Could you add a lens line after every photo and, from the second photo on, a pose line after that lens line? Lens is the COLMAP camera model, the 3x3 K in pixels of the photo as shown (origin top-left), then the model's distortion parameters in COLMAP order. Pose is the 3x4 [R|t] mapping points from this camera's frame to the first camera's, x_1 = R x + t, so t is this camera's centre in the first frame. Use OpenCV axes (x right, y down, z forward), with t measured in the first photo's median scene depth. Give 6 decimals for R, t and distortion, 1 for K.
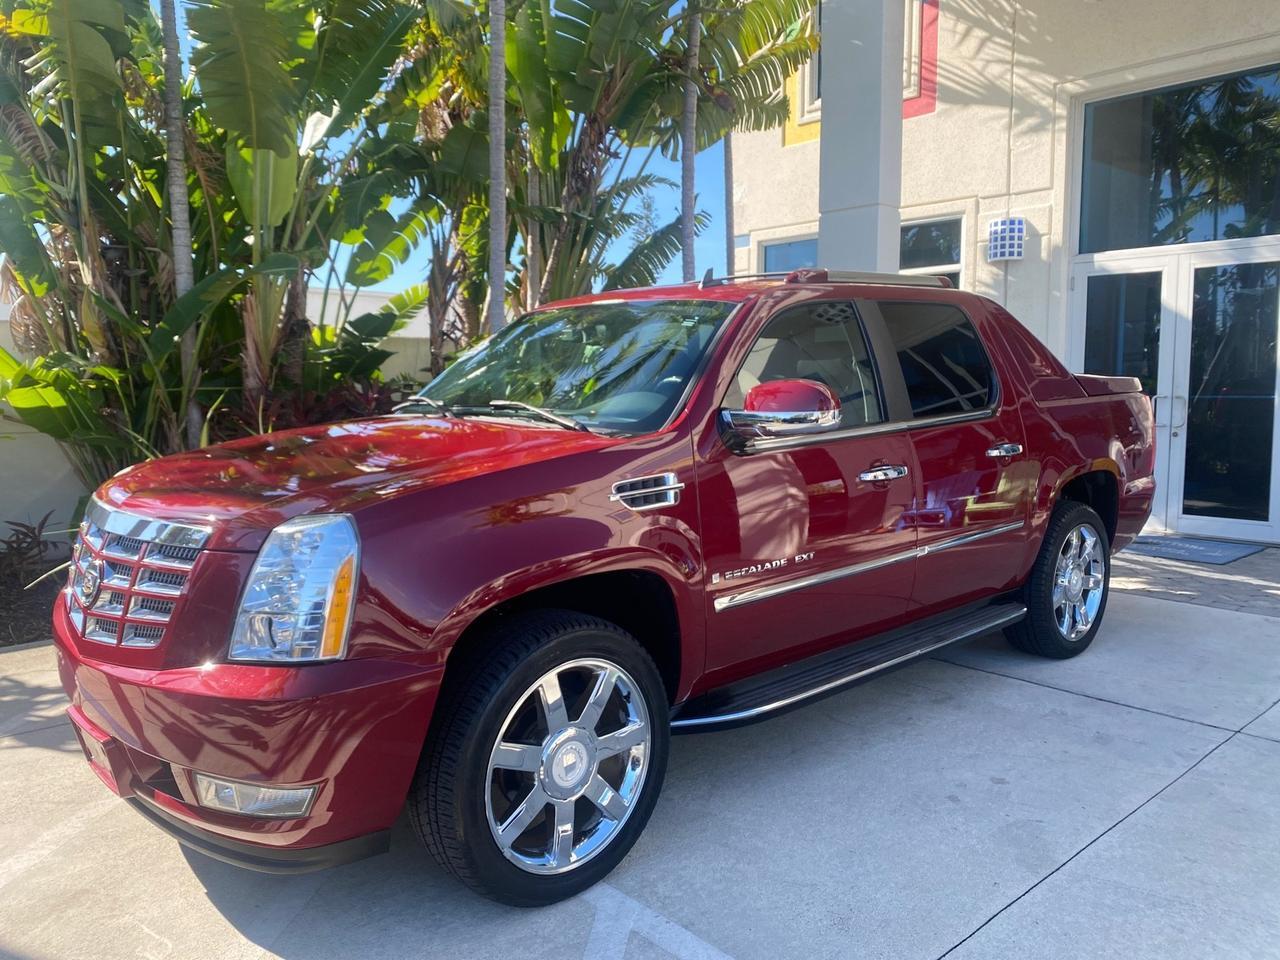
lens RADIAL K [[978.6, 0, 641.7], [0, 978.6, 466.5], [0, 0, 1]] dist [0.008410, -0.000266]
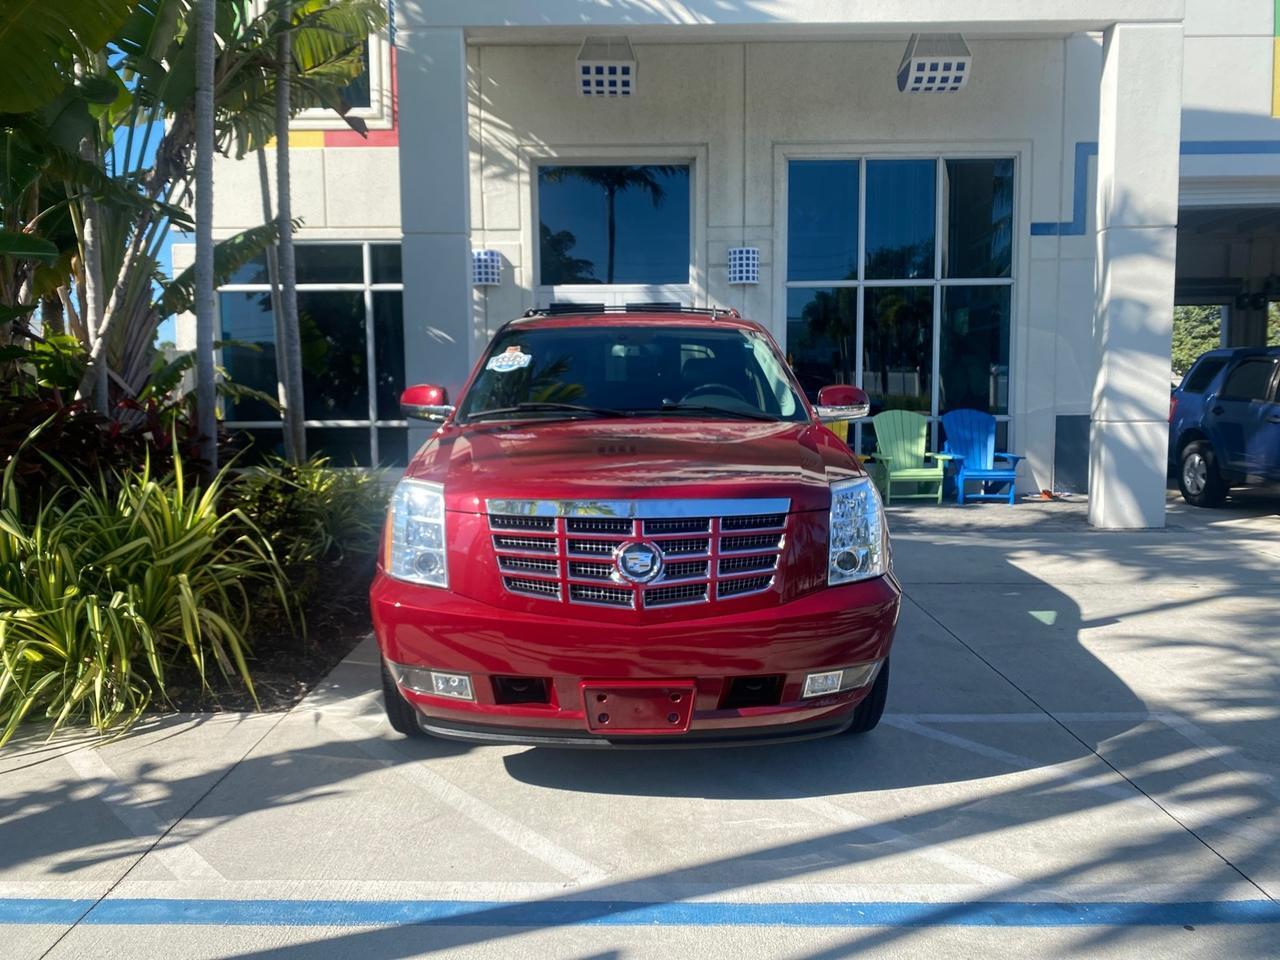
lens RADIAL K [[981.8, 0, 639.7], [0, 981.8, 480.1], [0, 0, 1]] dist [0.000340, 0.001370]
pose [[0.674278, -0.077775, 0.734371, -0.467269], [0.070373, 0.996680, 0.040941, -0.010360], [-0.735117, 0.024075, 0.677513, 0.066001]]
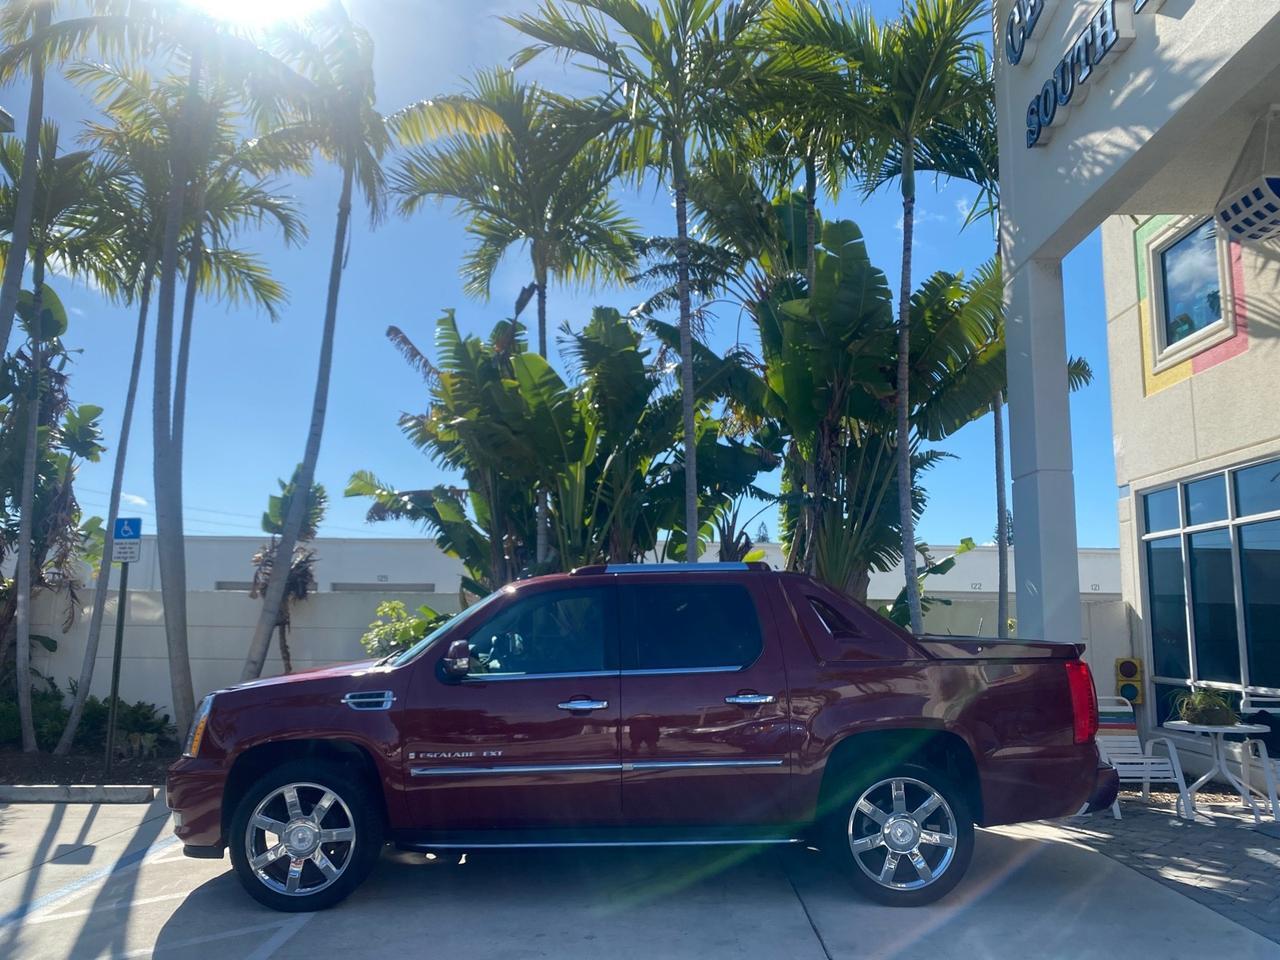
lens RADIAL K [[966.6, 0, 643.8], [0, 966.6, 479.9], [0, 0, 1]] dist [-0.010257, -0.004304]
pose [[0.730318, -0.088792, -0.677312, 0.599859], [-0.071516, 0.976129, -0.205078, -0.015975], [0.679353, 0.198211, 0.706535, -0.010333]]
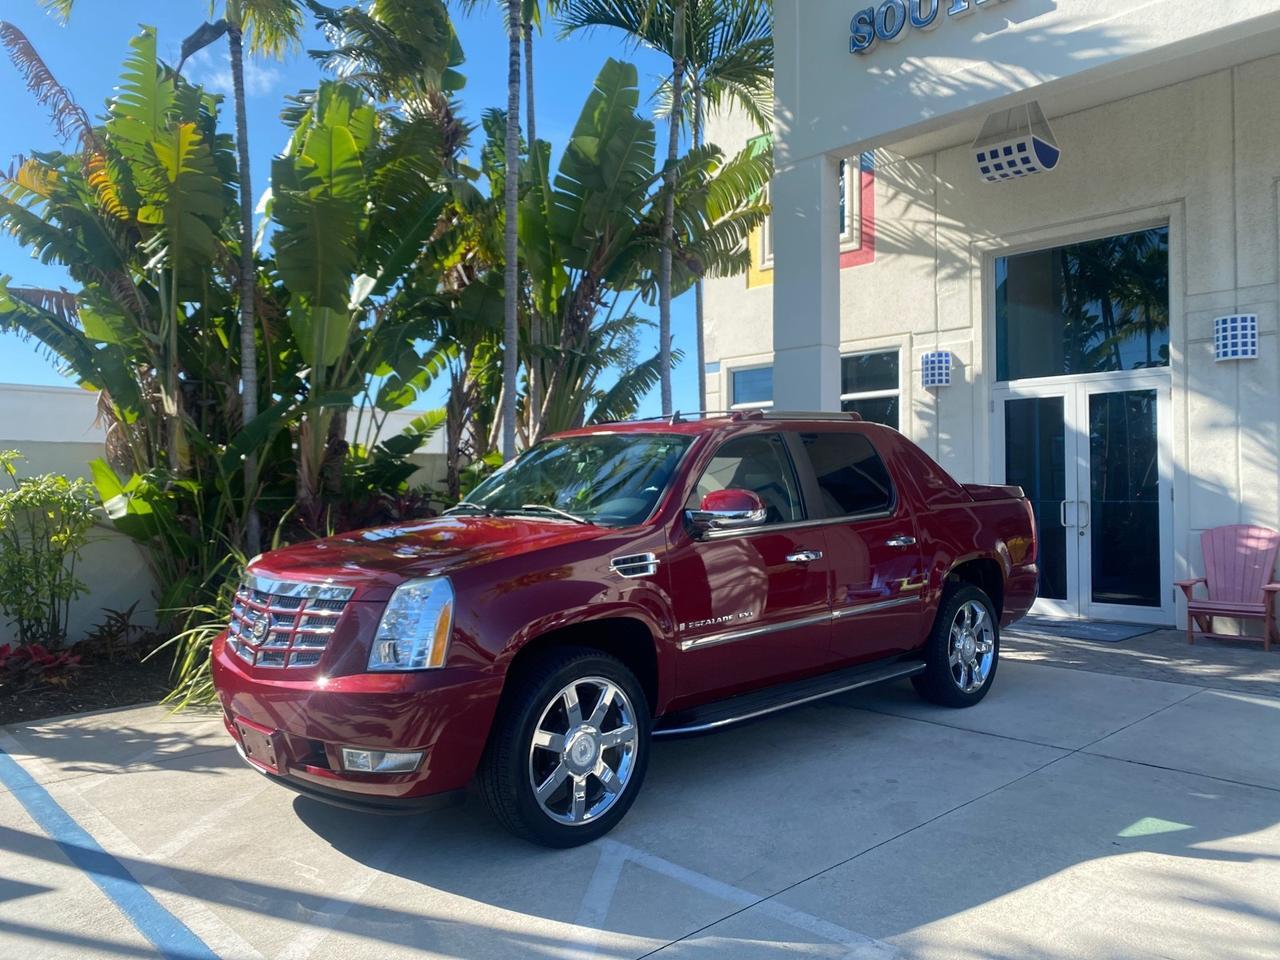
lens RADIAL K [[969.6, 0, 640.3], [0, 969.6, 464.5], [0, 0, 1]] dist [0.075642, -0.100958]
pose [[0.999859, -0.003910, 0.016355, -0.003286], [0.005720, 0.993673, -0.112170, 0.013972], [-0.015813, 0.112248, 0.993554, -0.170638]]
